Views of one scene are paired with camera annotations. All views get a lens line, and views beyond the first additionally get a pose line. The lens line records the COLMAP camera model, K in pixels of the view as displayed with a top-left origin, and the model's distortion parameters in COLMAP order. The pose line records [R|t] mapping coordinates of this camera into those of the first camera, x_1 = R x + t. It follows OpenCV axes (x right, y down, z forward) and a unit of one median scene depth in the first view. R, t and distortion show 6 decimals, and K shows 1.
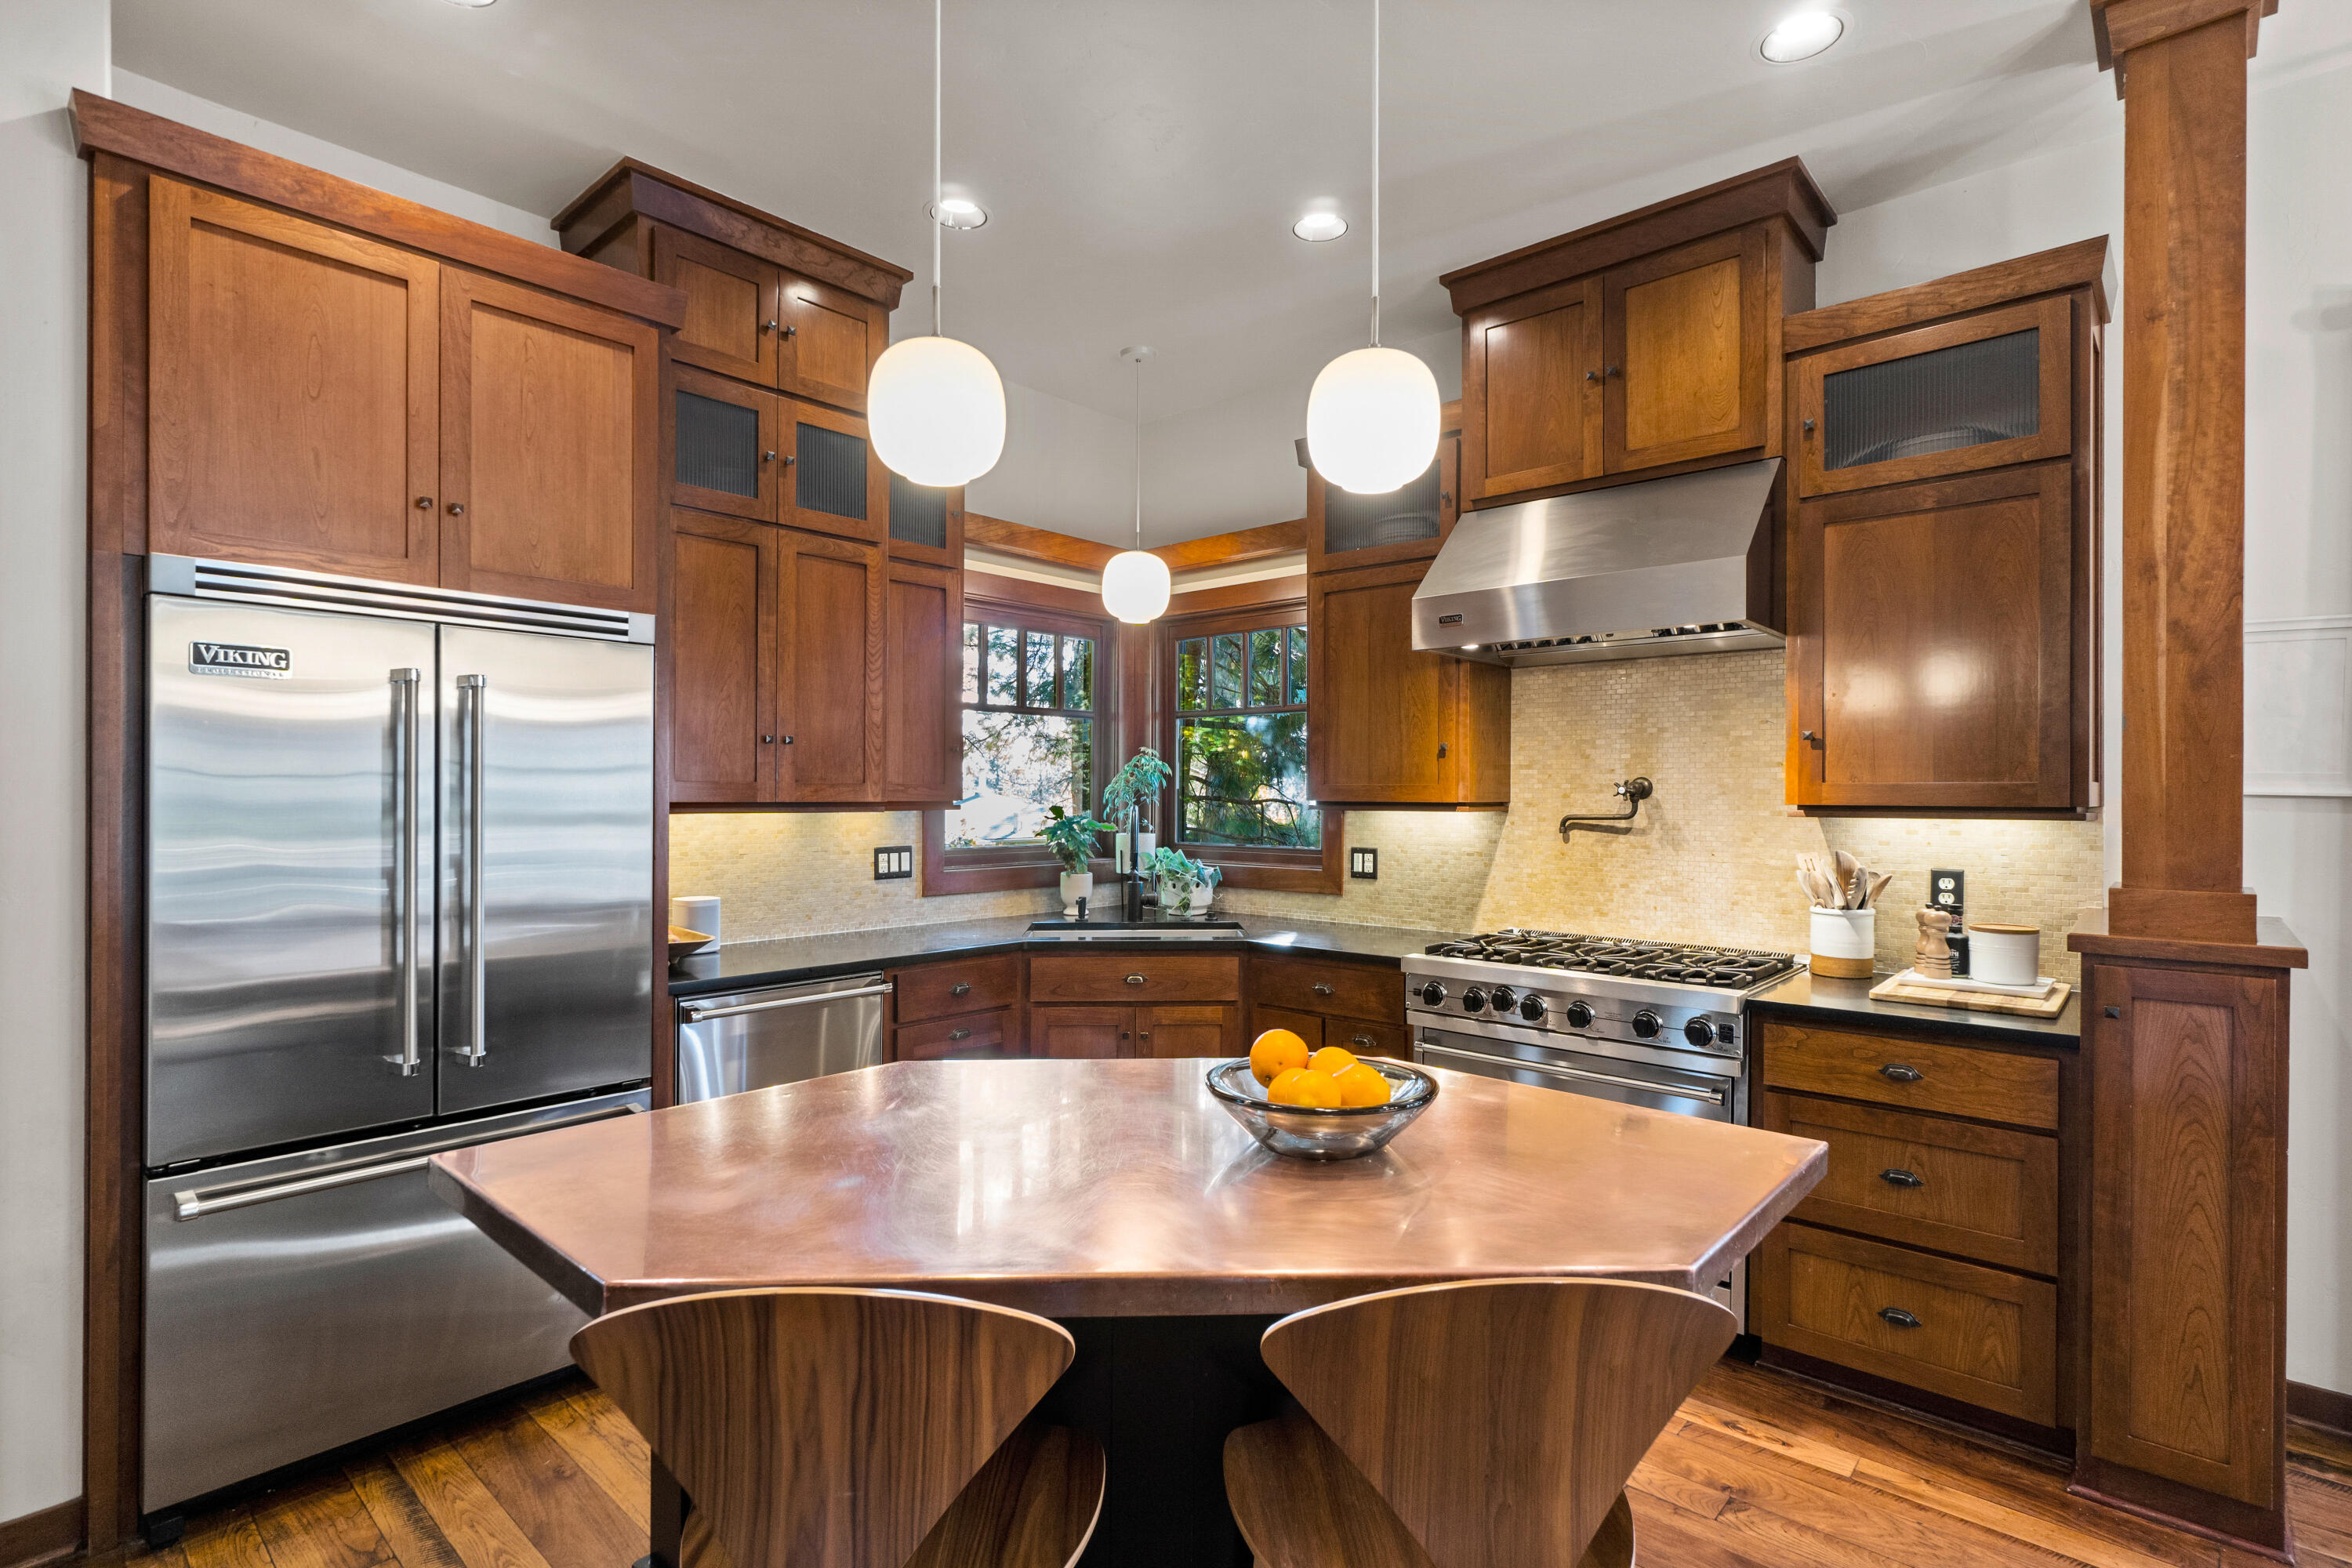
lens RADIAL K [[1129.2, 0, 1184.2], [0, 1129.2, 794.5], [0, 0, 1]] dist [0.000387, -0.000205]
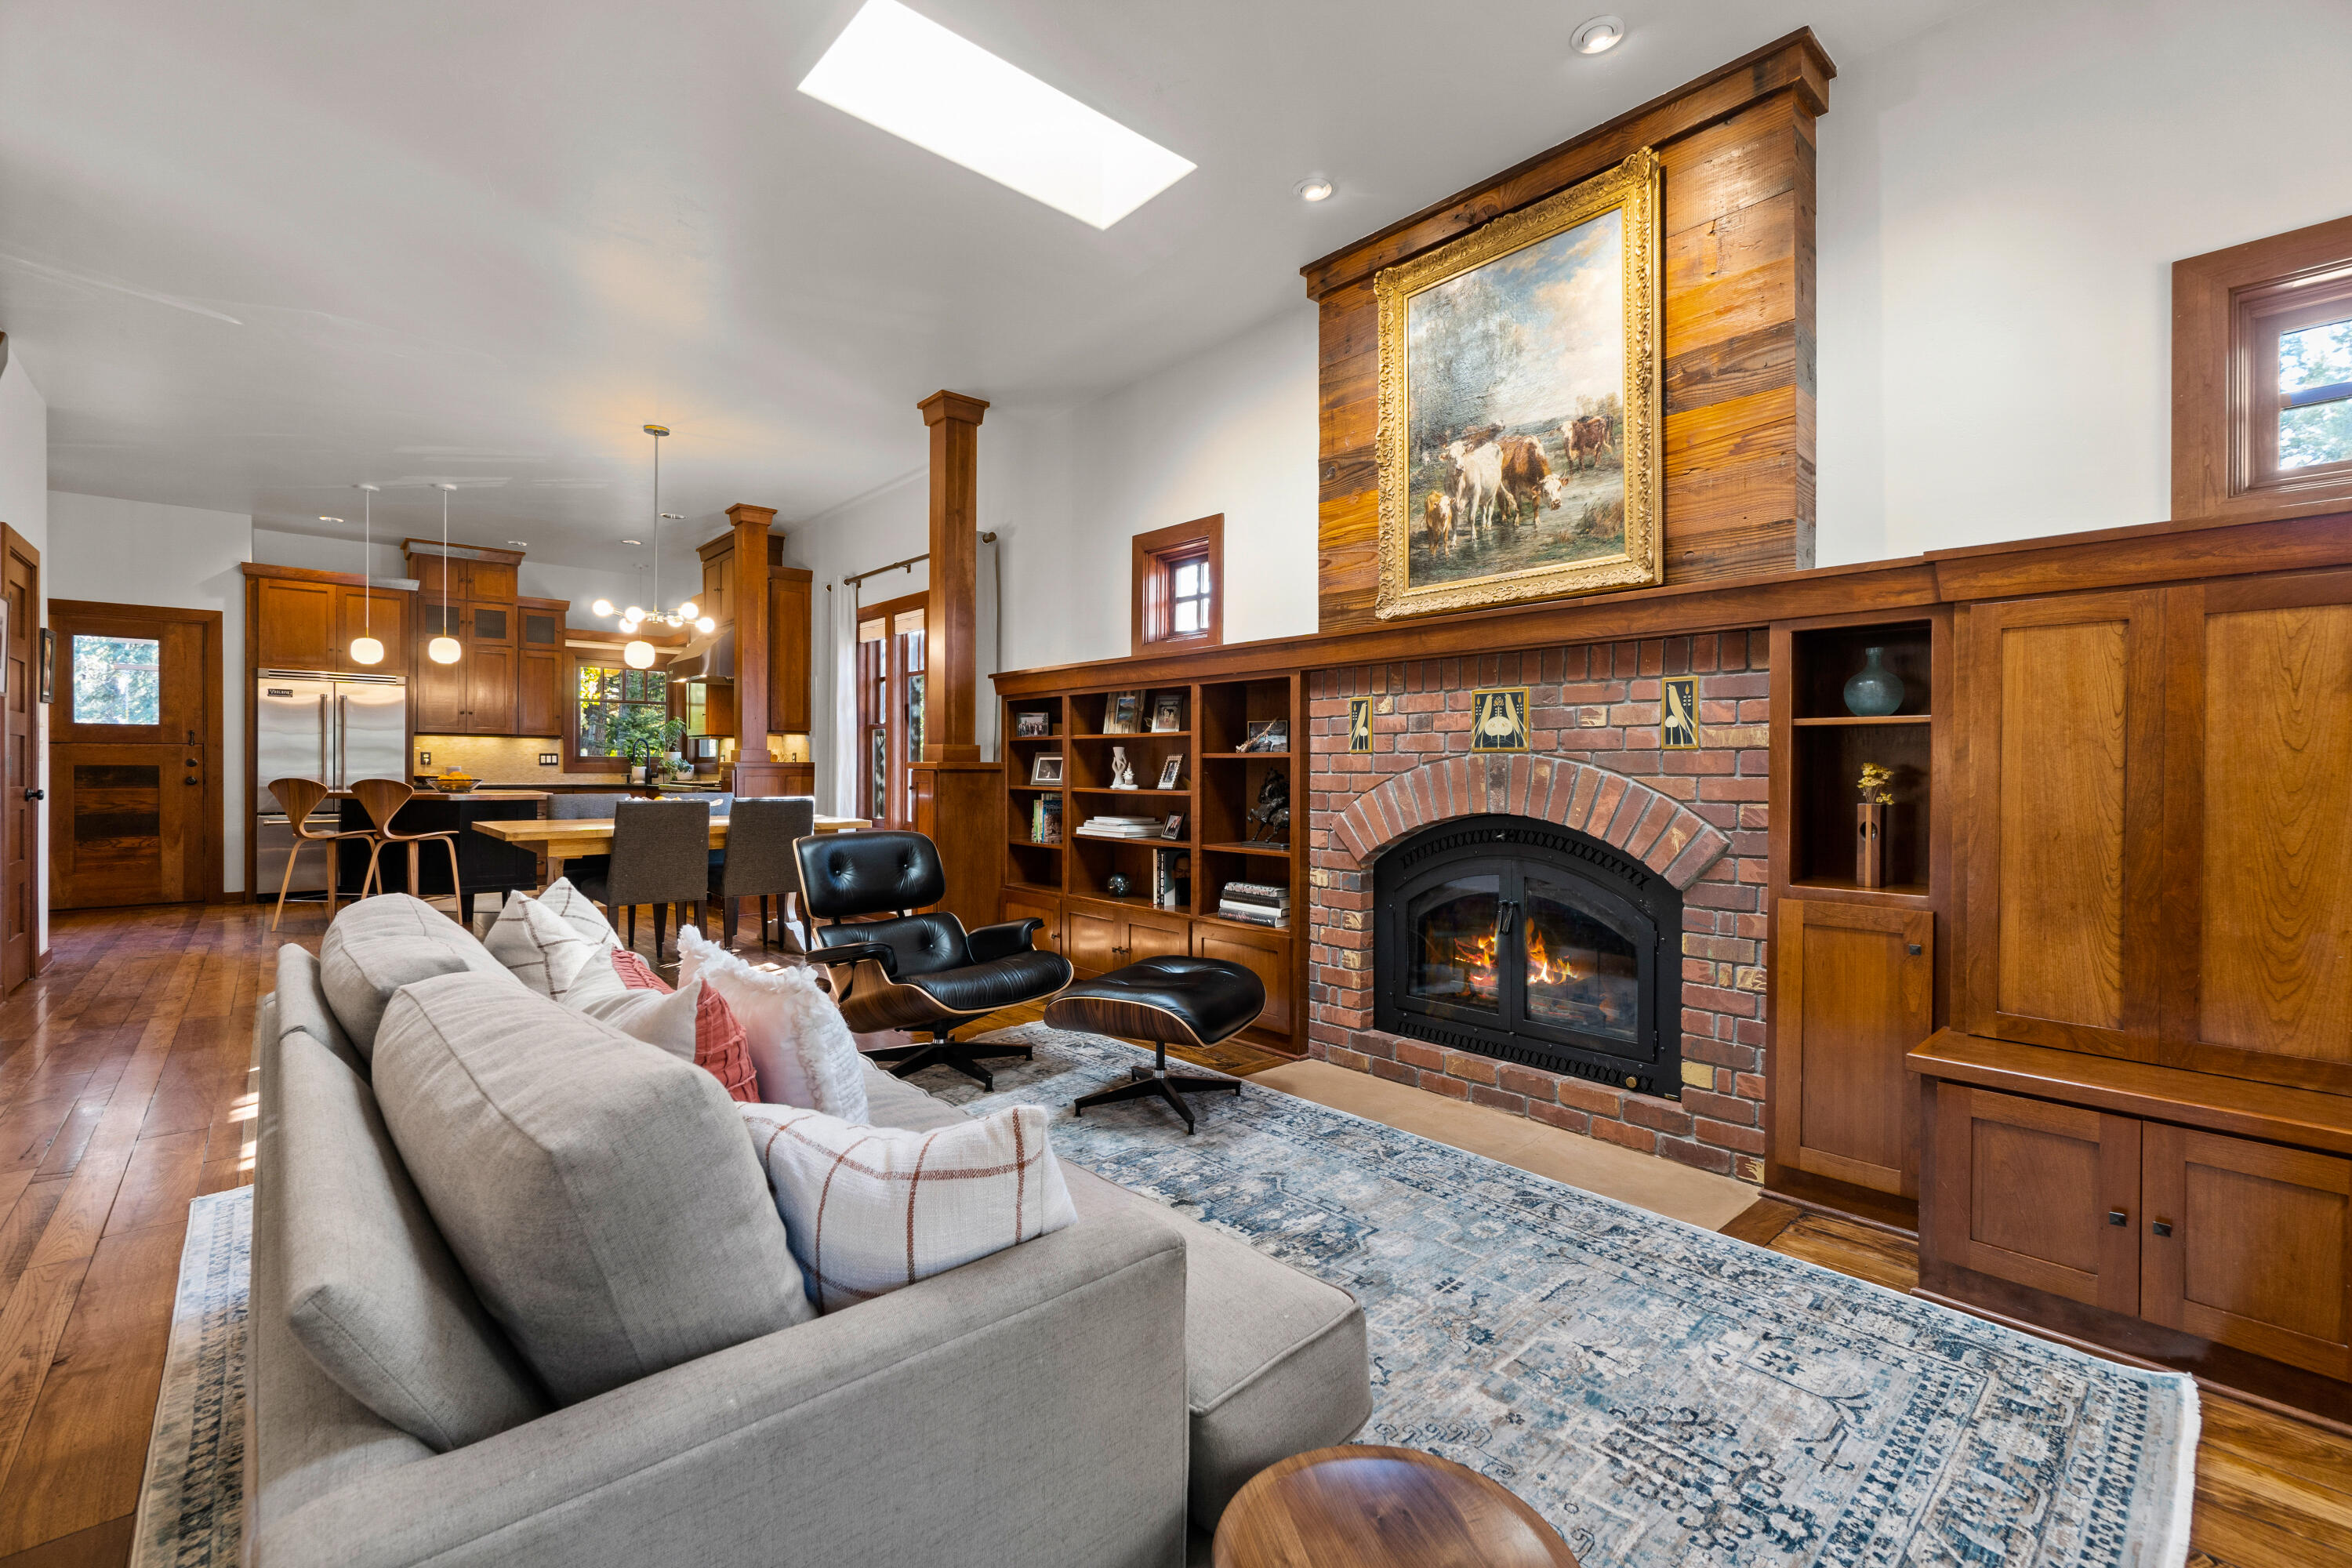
lens RADIAL K [[1011.8, 0, 1194.2], [0, 1011.8, 771.7], [0, 0, 1]] dist [-0.000551, -0.000221]
pose [[0.994336, 0.000478, -0.106285, 1.972955], [-0.000547, 1.000000, -0.000623, 0.116568], [0.106285, 0.000678, 0.994335, -1.588766]]
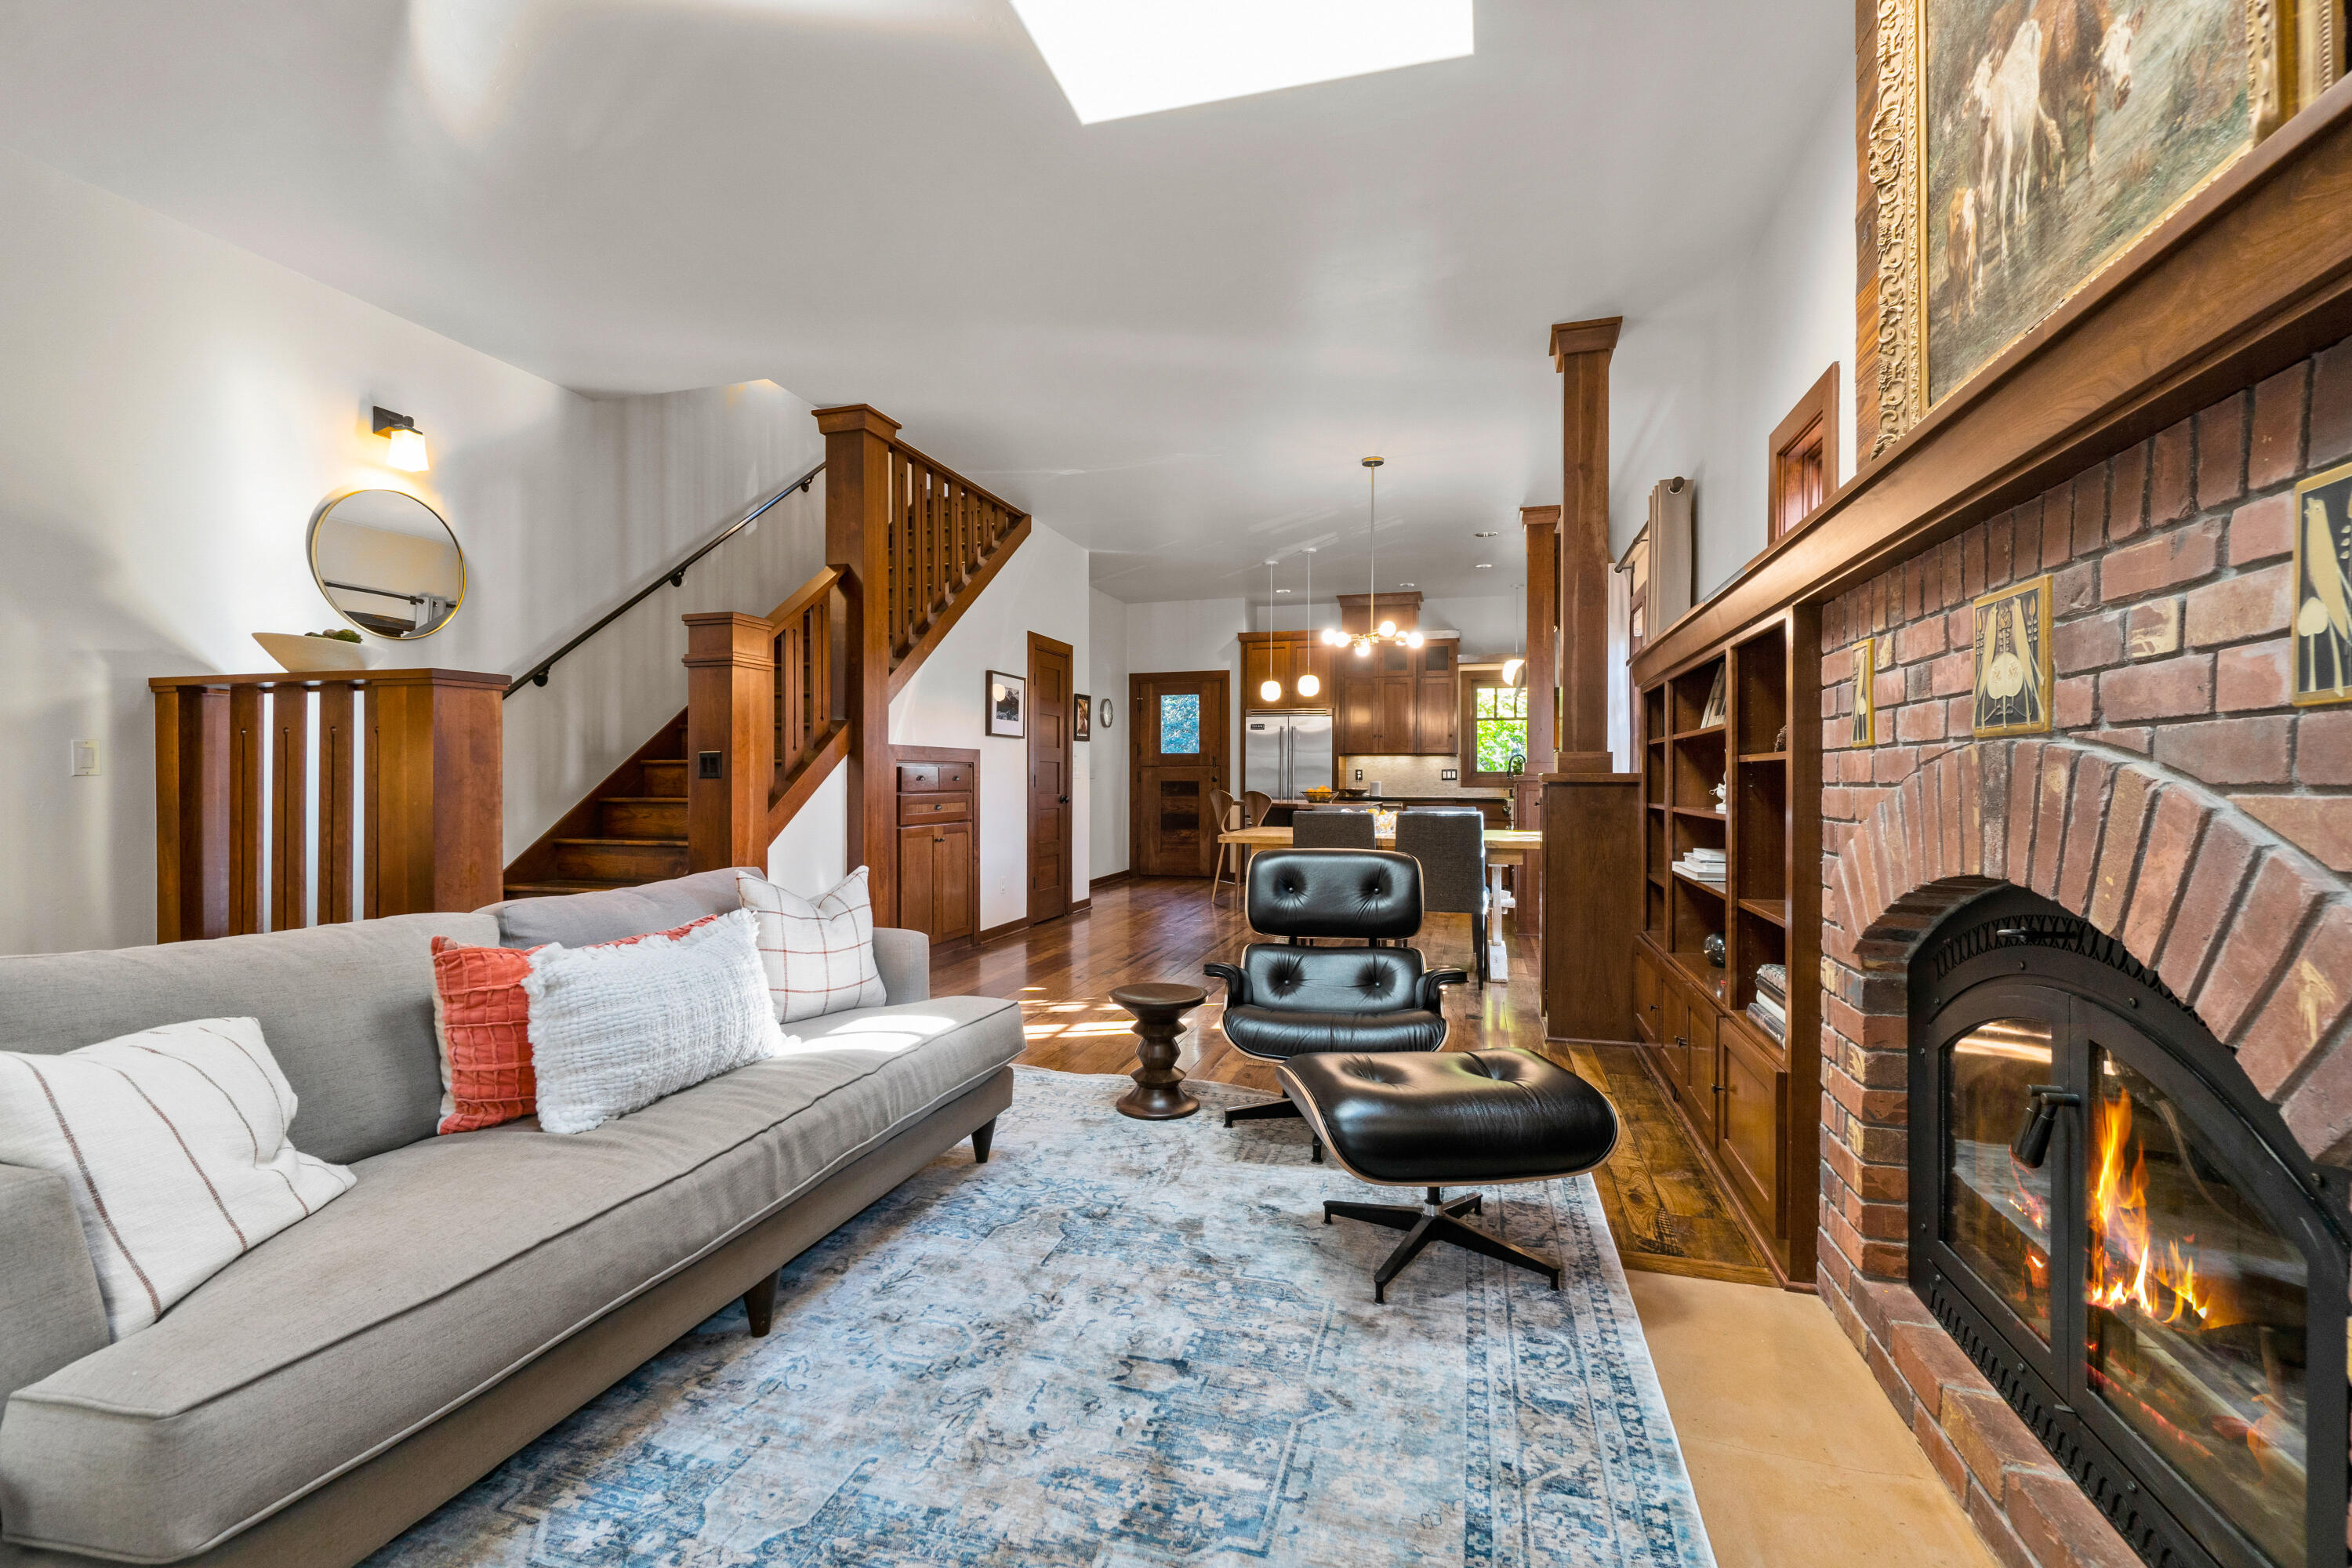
lens RADIAL K [[1027.3, 0, 1176.0], [0, 1027.3, 784.0], [0, 0, 1]] dist [-0.001401, -0.000066]
pose [[0.427587, -0.000729, -0.903974, 2.434394], [-0.002399, 0.999995, -0.001942, 0.118694], [0.903971, 0.002999, 0.427583, -1.038206]]
